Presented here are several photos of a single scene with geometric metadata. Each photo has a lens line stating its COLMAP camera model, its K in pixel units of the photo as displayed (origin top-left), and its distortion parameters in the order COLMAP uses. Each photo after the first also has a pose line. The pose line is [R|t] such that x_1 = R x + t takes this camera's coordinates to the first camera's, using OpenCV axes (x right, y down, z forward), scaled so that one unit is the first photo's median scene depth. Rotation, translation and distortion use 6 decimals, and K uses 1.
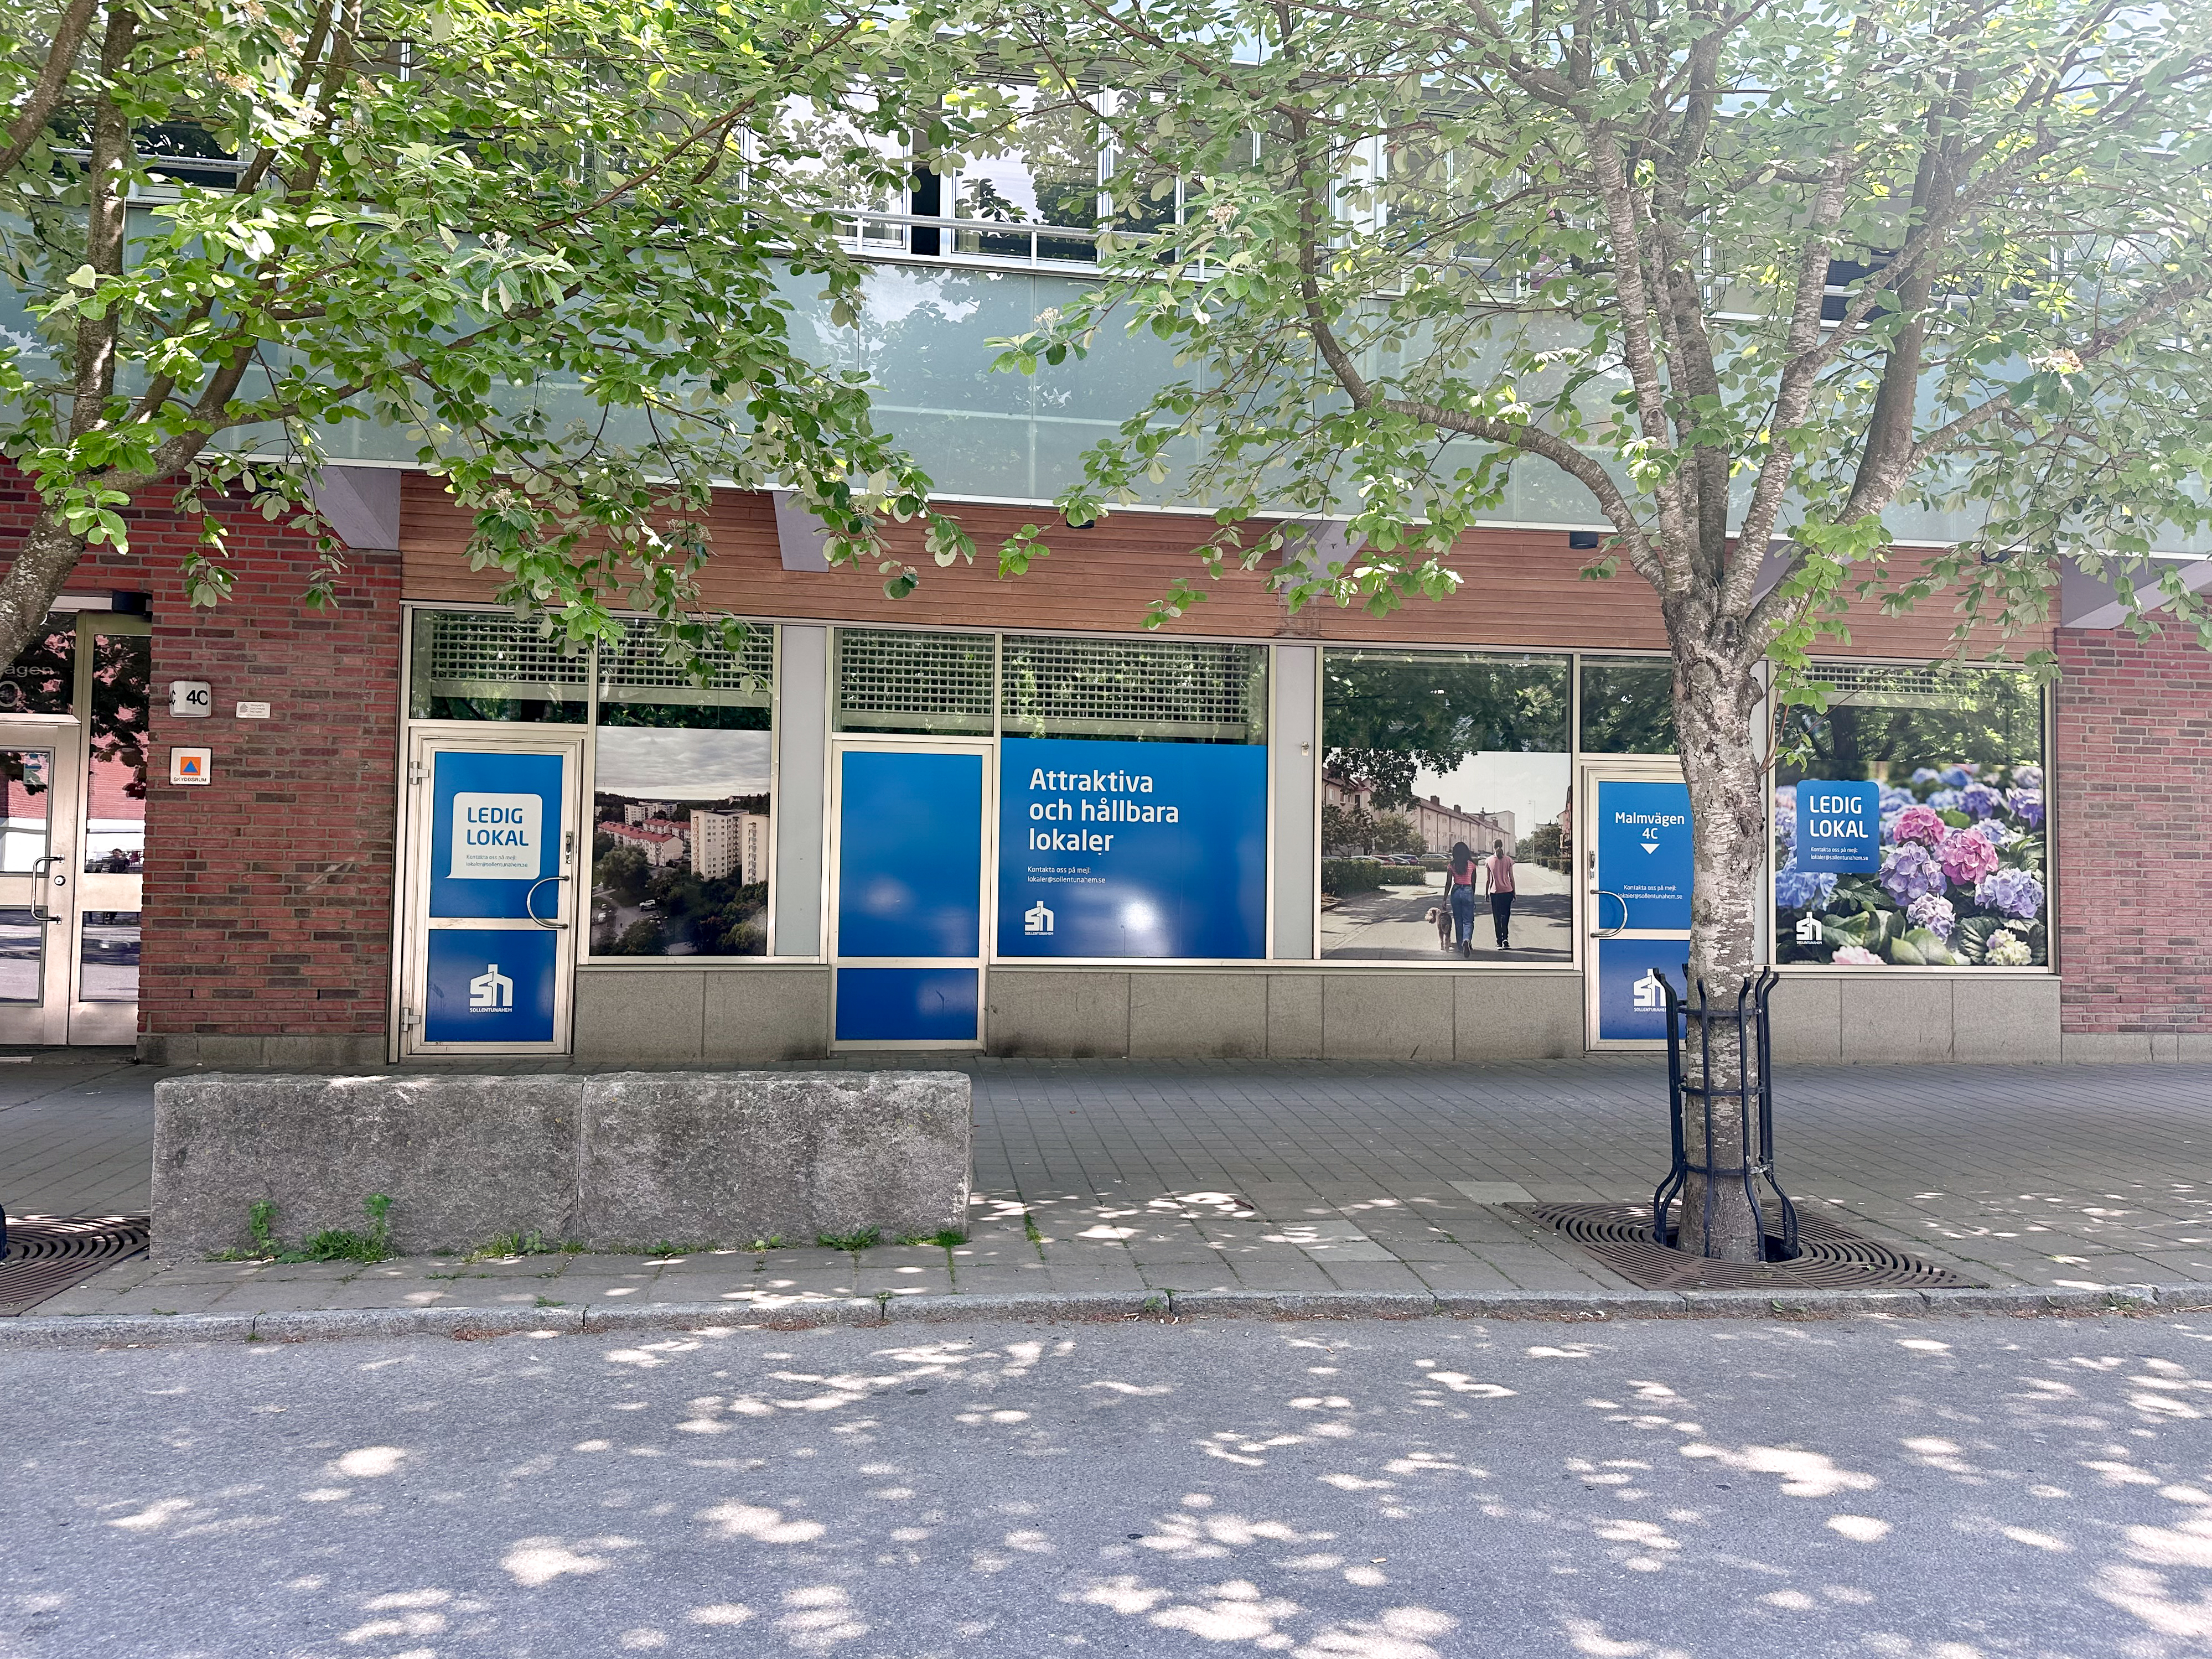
lens RADIAL K [[1533.0, 0, 1106.0], [0, 1533.0, 829.5], [0, 0, 1]] dist [0.092164, -0.130531]
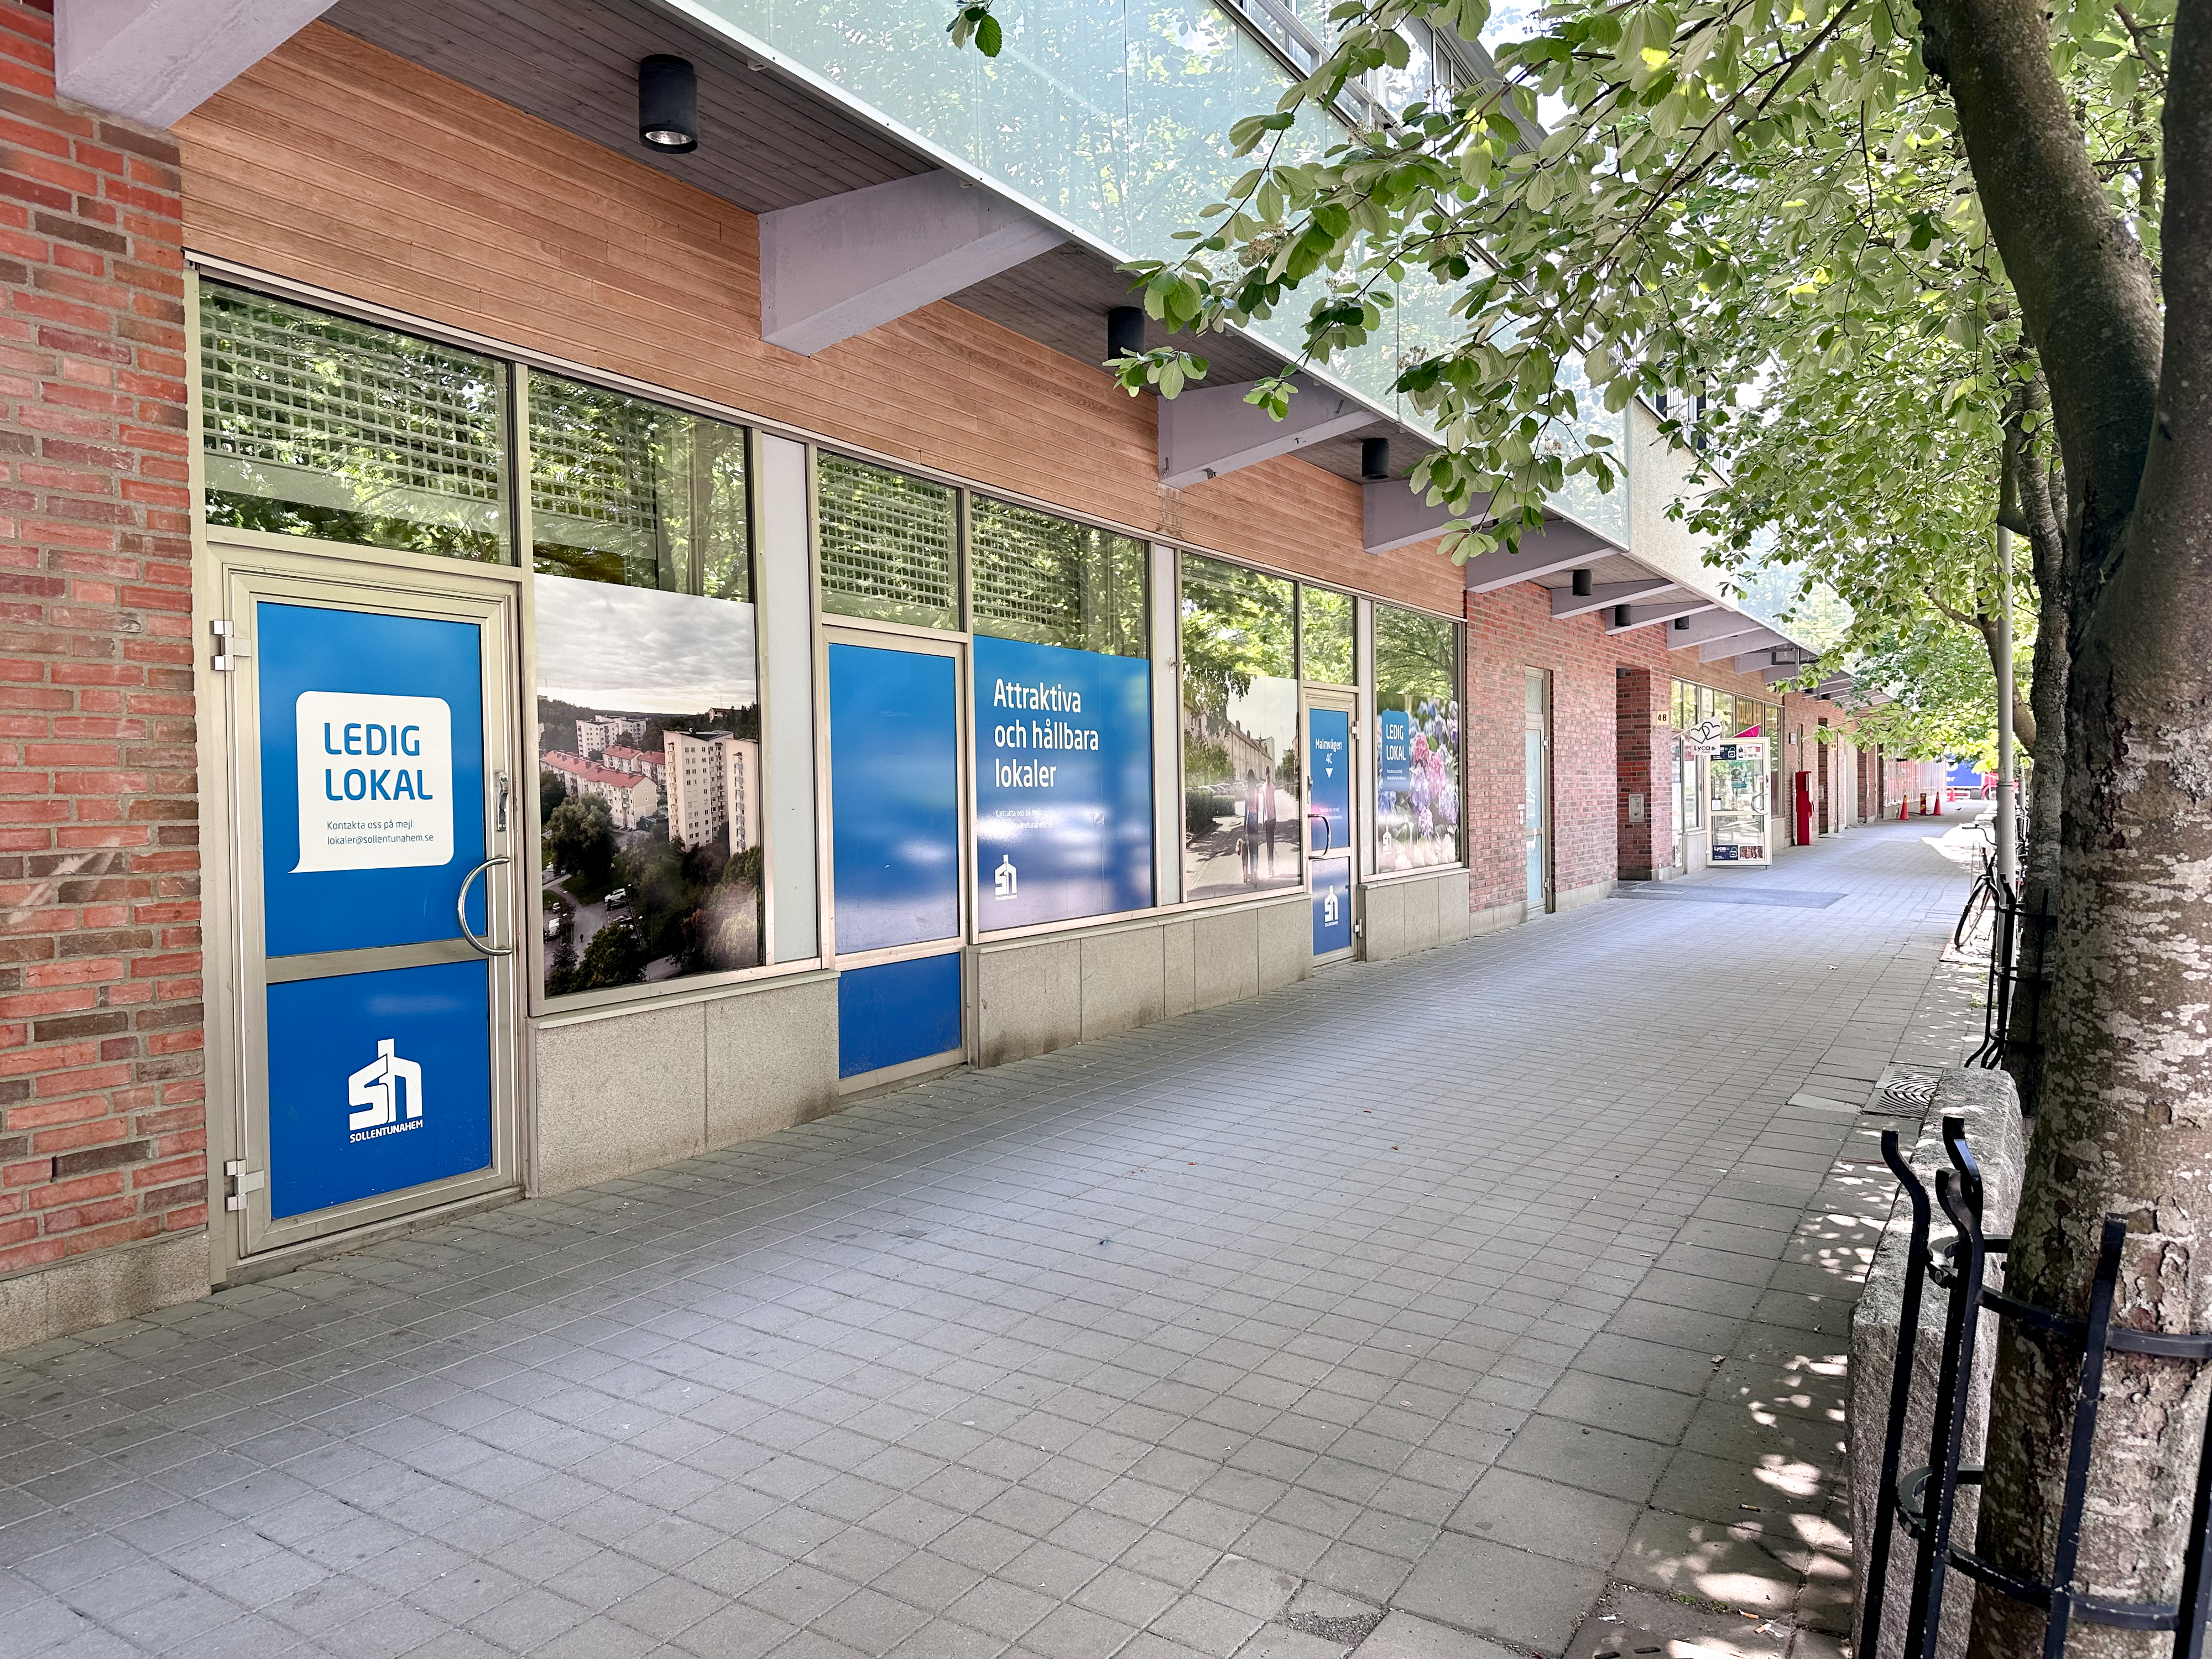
lens RADIAL K [[1533.0, 0, 1106.0], [0, 1533.0, 829.5], [0, 0, 1]] dist [0.092164, -0.130531]
pose [[0.641993, -0.040394, 0.765646, -0.613042], [-0.007419, 0.998237, 0.058886, -0.011148], [-0.766675, -0.043485, 0.640561, 0.497422]]
